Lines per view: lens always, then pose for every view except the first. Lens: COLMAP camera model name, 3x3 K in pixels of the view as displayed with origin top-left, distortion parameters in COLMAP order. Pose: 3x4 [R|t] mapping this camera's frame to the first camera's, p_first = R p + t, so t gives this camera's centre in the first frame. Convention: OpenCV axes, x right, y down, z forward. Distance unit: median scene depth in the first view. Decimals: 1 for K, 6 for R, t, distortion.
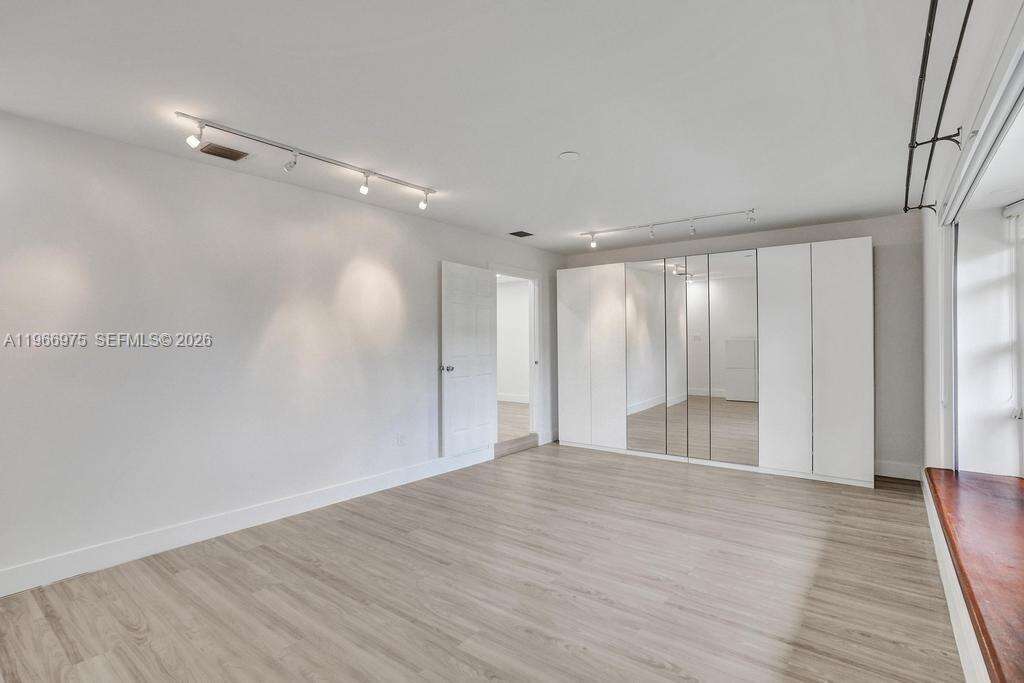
lens RADIAL K [[482.3, 0, 514.8], [0, 482.3, 341.7], [0, 0, 1]] dist [-0.061173, 0.032209]
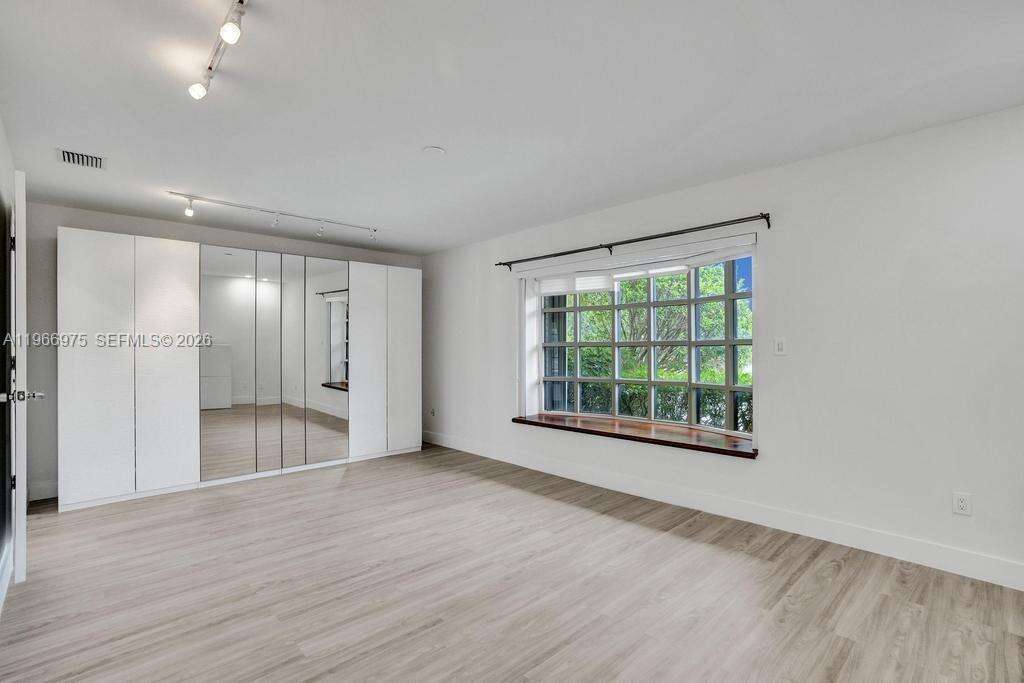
lens RADIAL K [[482.3, 0, 514.8], [0, 482.3, 341.7], [0, 0, 1]] dist [-0.061173, 0.032209]
pose [[0.157860, 0.014202, 0.987359, -0.705019], [-0.000015, 0.999897, -0.014379, 0.012188], [-0.987462, 0.002255, 0.157844, 0.587783]]
